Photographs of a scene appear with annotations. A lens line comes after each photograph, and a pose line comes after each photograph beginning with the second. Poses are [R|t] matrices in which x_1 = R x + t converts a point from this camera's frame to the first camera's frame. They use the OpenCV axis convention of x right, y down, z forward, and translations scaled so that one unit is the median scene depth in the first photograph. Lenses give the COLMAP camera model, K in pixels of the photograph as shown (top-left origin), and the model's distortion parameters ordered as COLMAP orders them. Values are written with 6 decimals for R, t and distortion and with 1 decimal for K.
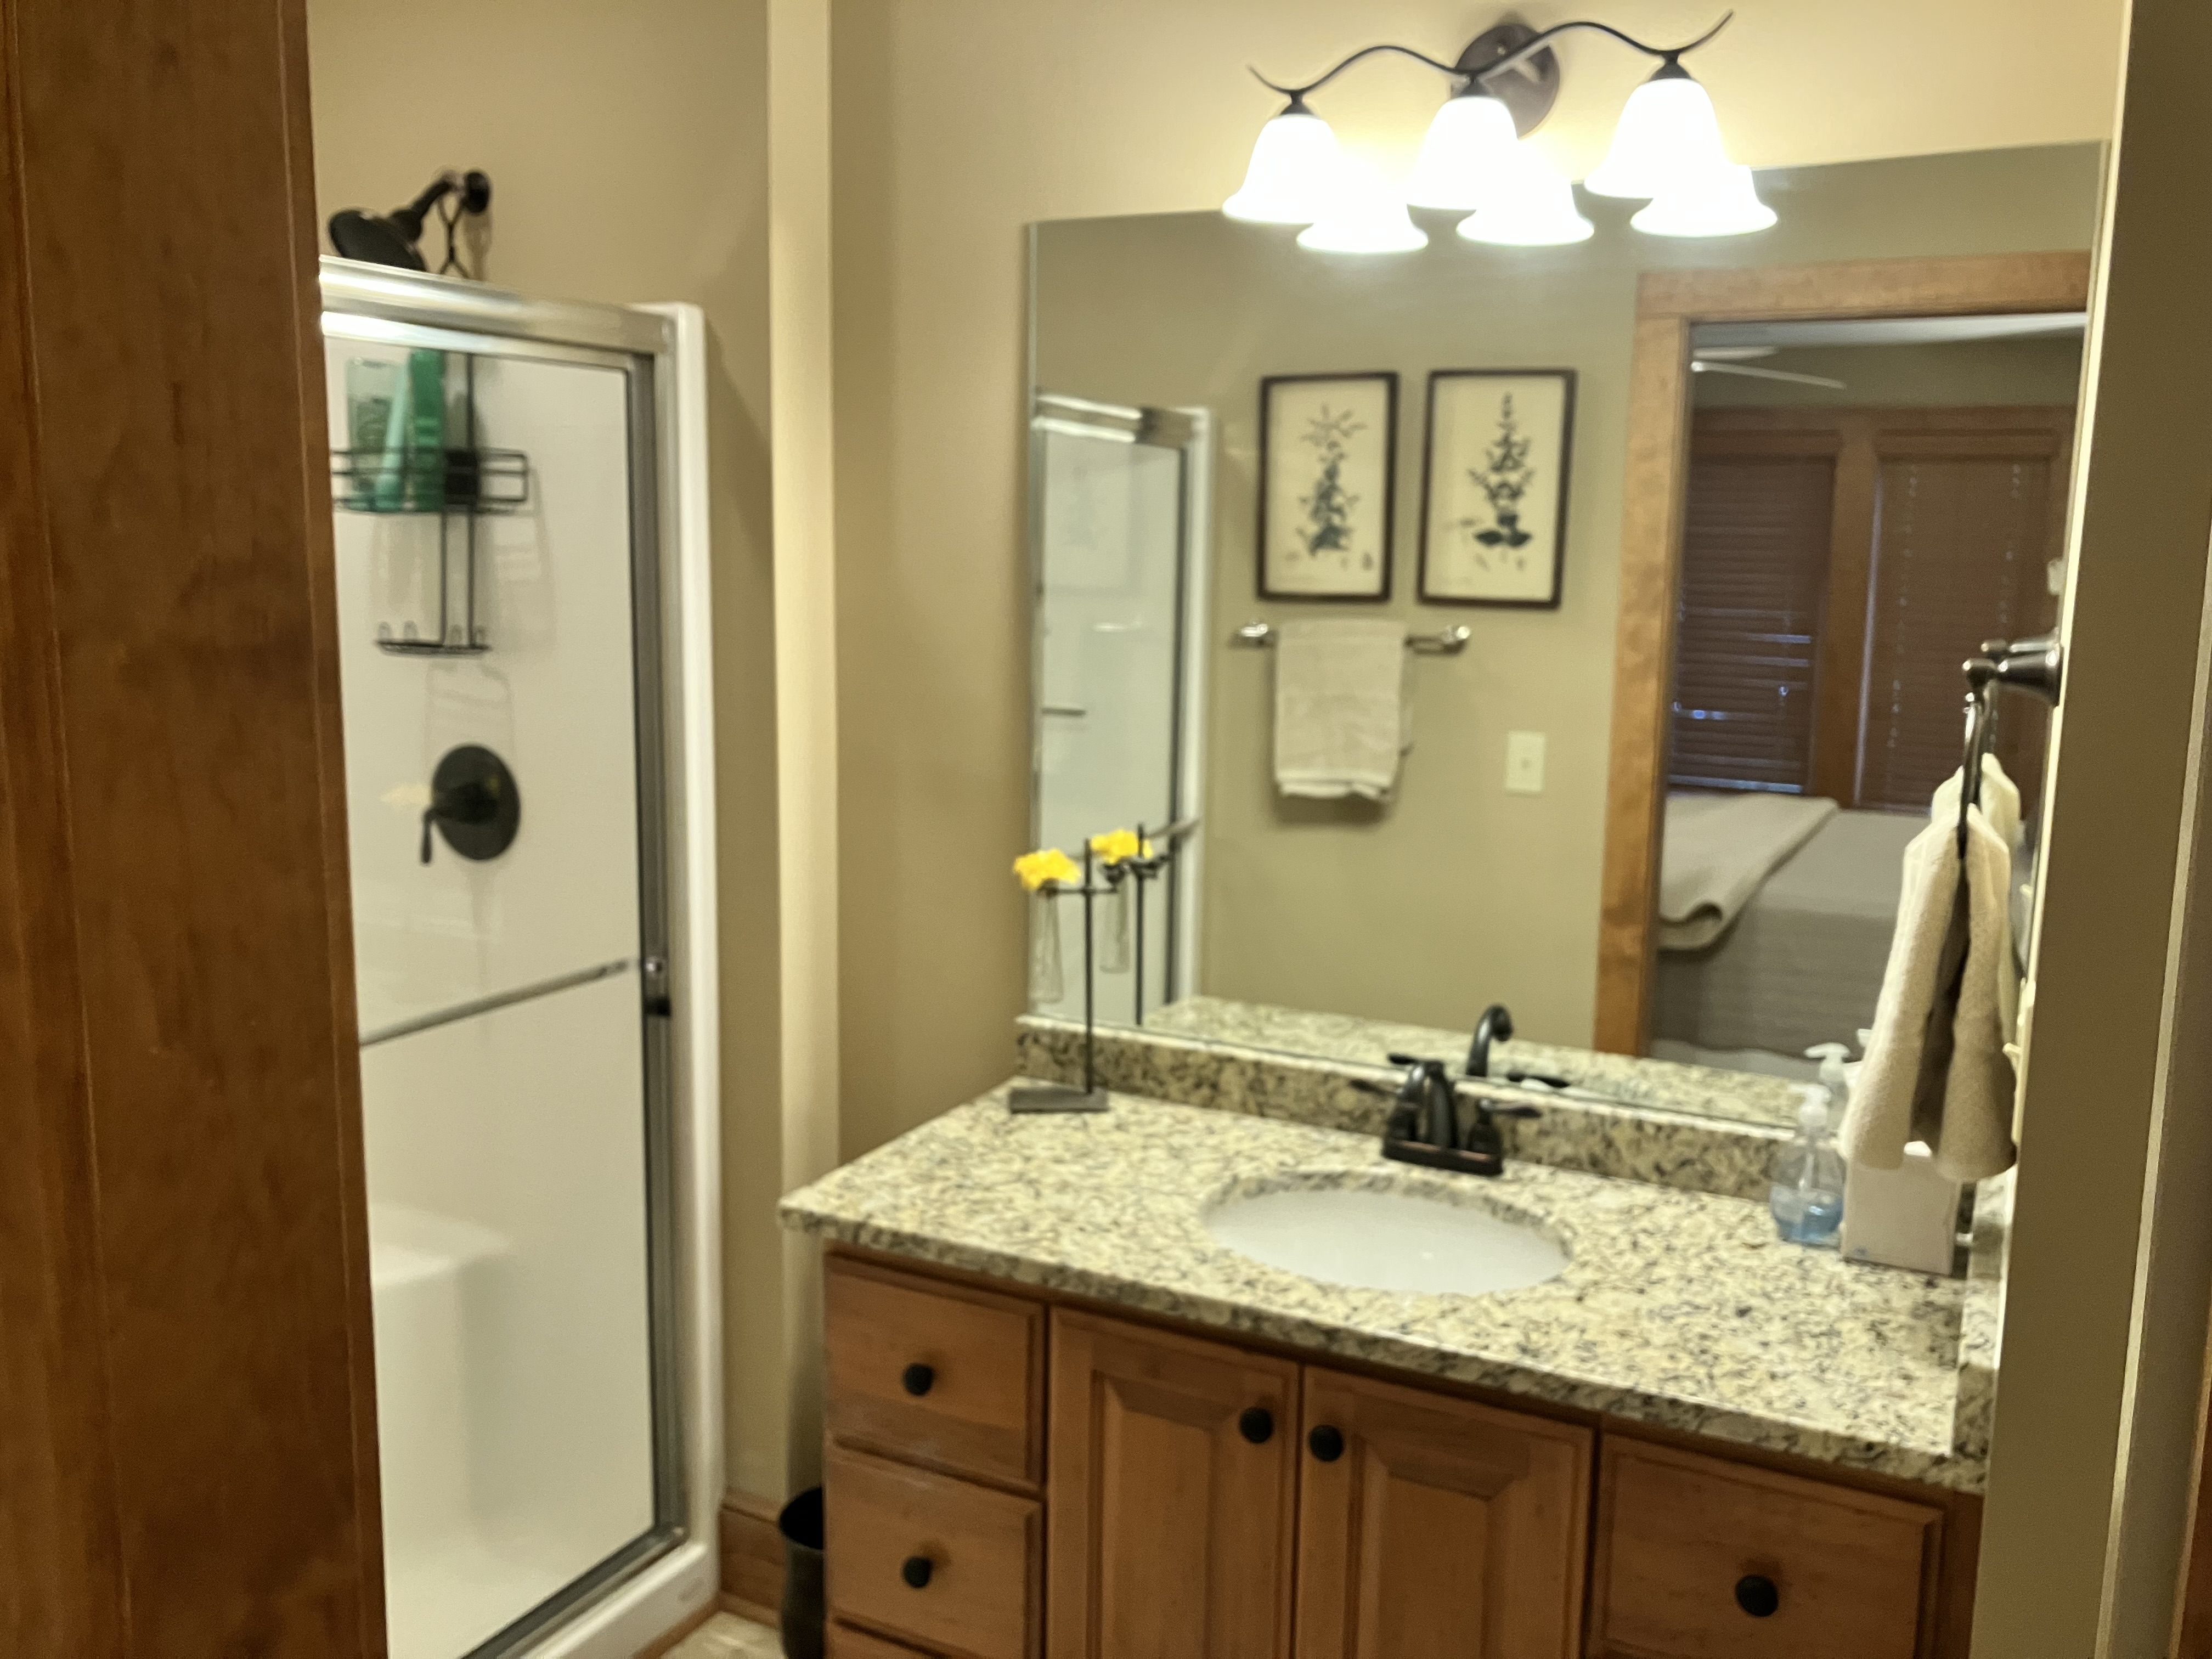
lens RADIAL K [[1855.4, 0, 1100.0], [0, 1855.4, 817.3], [0, 0, 1]] dist [0.073141, 0.000946]
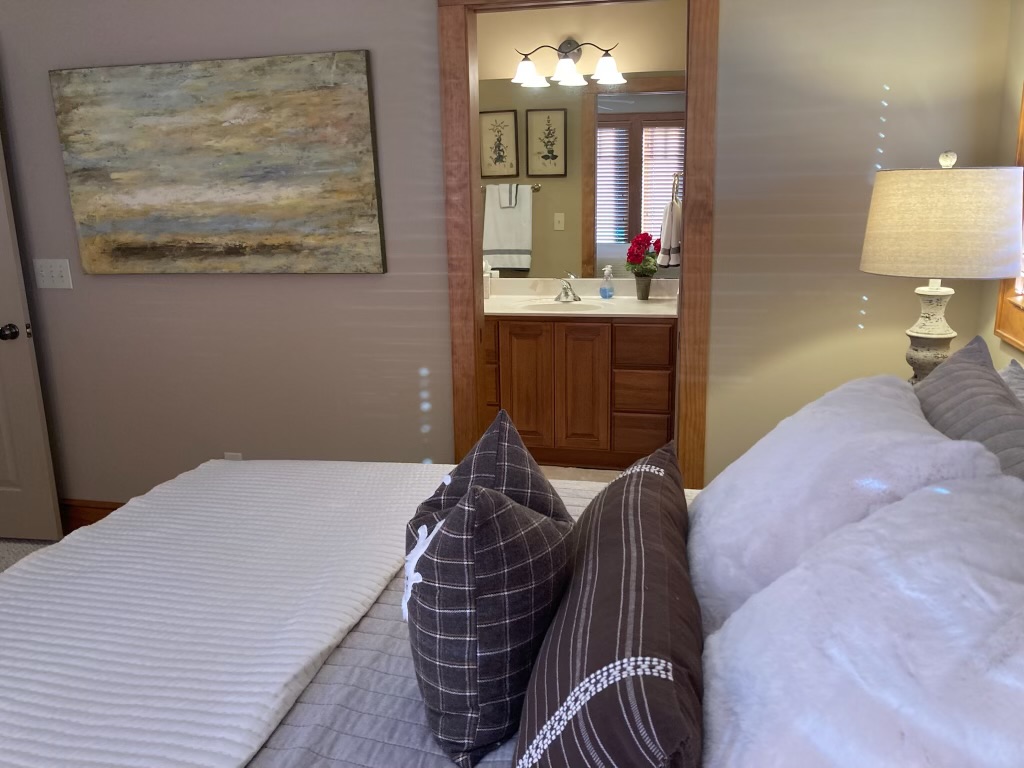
lens RADIAL K [[851.1, 0, 511.3], [0, 851.1, 385.1], [0, 0, 1]] dist [0.018296, 0.013586]
pose [[0.968616, -0.097473, 0.228651, -0.271358], [0.074343, 0.991400, 0.107696, 0.101765], [-0.237182, -0.087318, 0.967533, -0.598303]]
